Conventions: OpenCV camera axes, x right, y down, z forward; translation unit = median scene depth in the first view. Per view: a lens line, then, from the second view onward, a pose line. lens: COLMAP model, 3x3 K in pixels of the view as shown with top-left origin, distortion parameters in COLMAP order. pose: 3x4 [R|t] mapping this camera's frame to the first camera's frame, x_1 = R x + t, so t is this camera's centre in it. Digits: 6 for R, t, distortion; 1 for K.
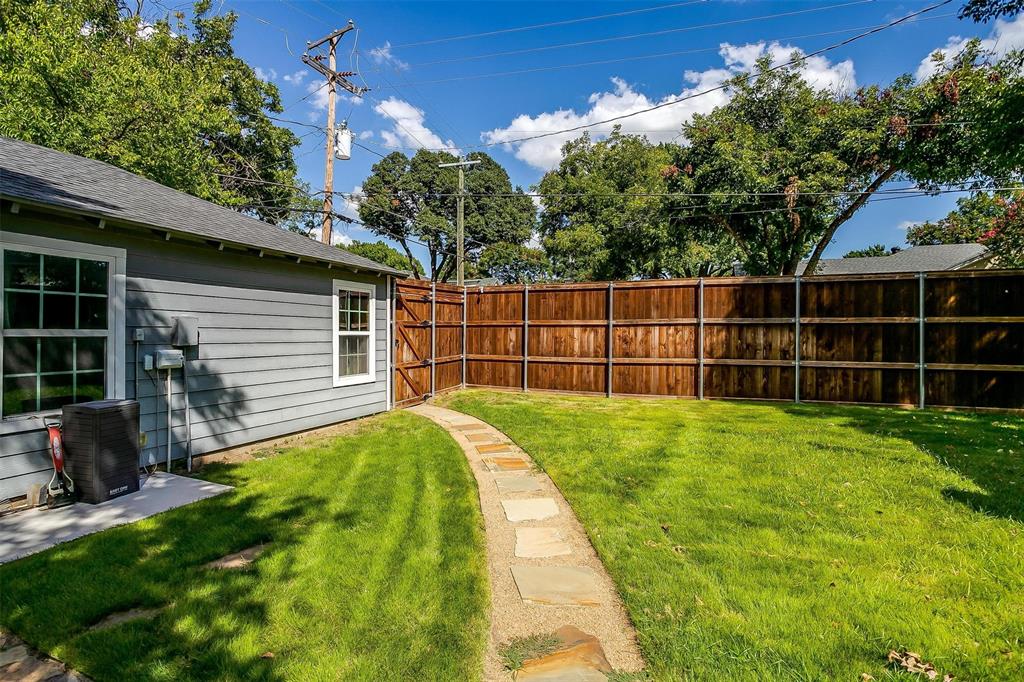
lens RADIAL K [[504.3, 0, 510.4], [0, 504.3, 337.7], [0, 0, 1]] dist [-0.060546, 0.039254]
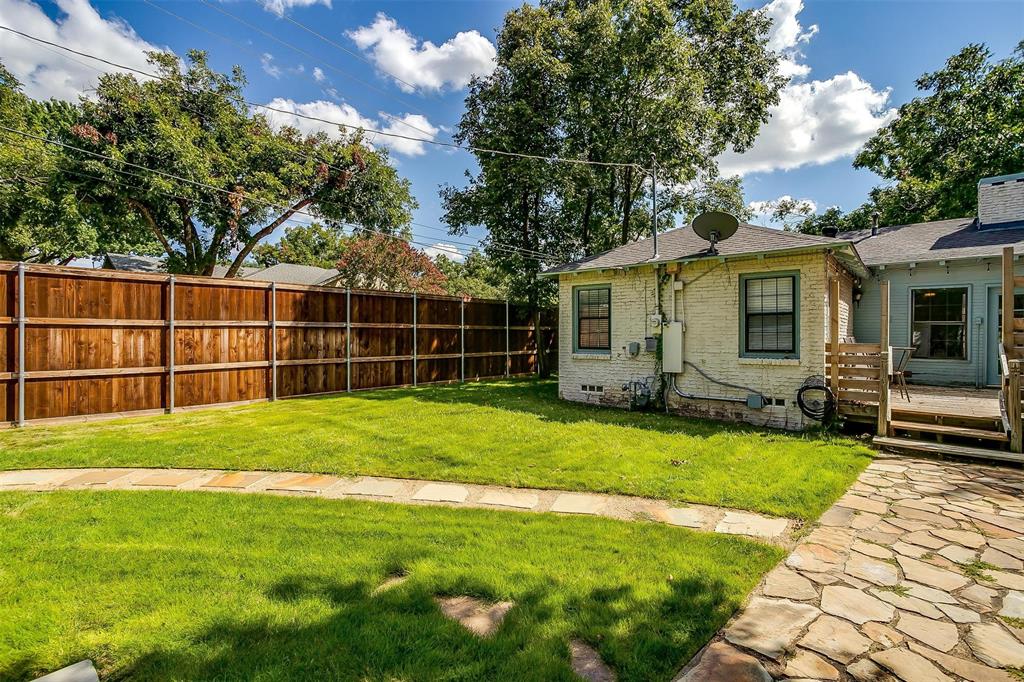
lens RADIAL K [[499.2, 0, 512.0], [0, 499.2, 341.0], [0, 0, 1]] dist [-0.055403, 0.036649]
pose [[0.310551, -0.013867, 0.950455, -0.432602], [0.010501, 0.999883, 0.011158, -0.004483], [-0.950499, 0.006515, 0.310661, 0.226408]]
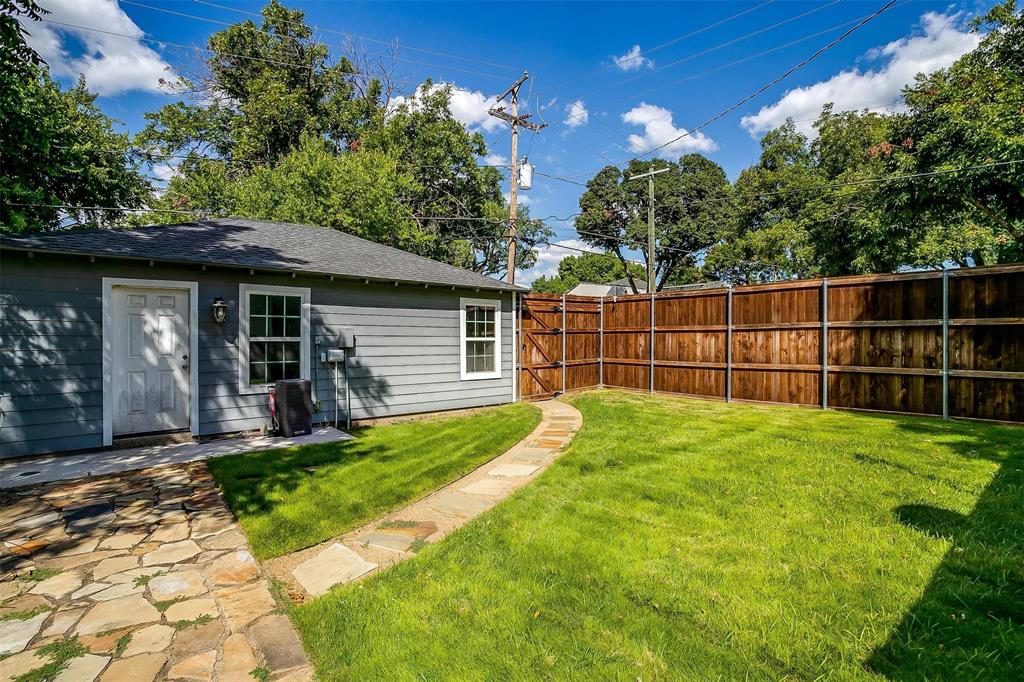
lens RADIAL K [[499.2, 0, 512.0], [0, 499.2, 341.0], [0, 0, 1]] dist [-0.055403, 0.036649]
pose [[0.891986, -0.001757, -0.452059, 0.279000], [-0.000748, 0.999985, -0.005363, 0.002169], [0.452061, 0.005122, 0.891972, -0.080031]]
